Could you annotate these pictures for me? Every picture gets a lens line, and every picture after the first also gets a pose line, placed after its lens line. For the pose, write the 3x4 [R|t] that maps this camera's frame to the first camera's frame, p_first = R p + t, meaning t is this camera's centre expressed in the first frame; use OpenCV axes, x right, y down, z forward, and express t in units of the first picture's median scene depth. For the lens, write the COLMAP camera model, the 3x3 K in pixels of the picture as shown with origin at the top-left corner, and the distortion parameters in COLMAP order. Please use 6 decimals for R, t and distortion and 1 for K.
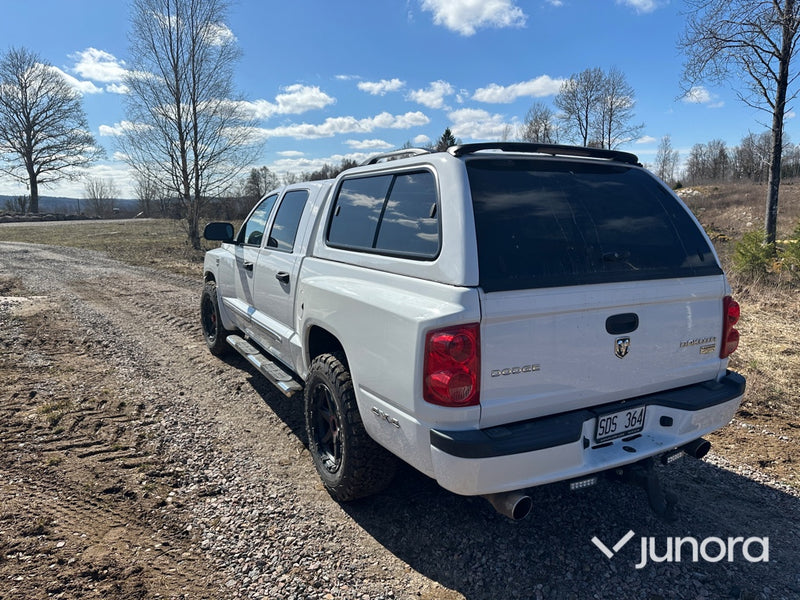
lens RADIAL K [[564.6, 0, 399.1], [0, 564.6, 303.0], [0, 0, 1]] dist [0.052159, -0.063553]
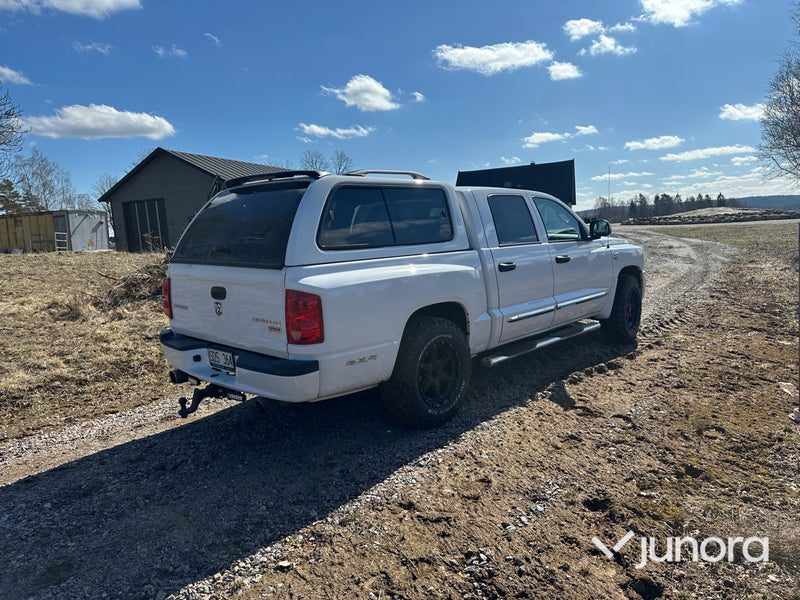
lens RADIAL K [[559.8, 0, 399.2], [0, 559.8, 295.4], [0, 0, 1]] dist [0.055518, -0.063206]
pose [[0.297901, 0.108446, -0.948417, 0.093201], [-0.115263, 0.990343, 0.077036, -0.006148], [0.947612, 0.086369, 0.307524, 0.046453]]
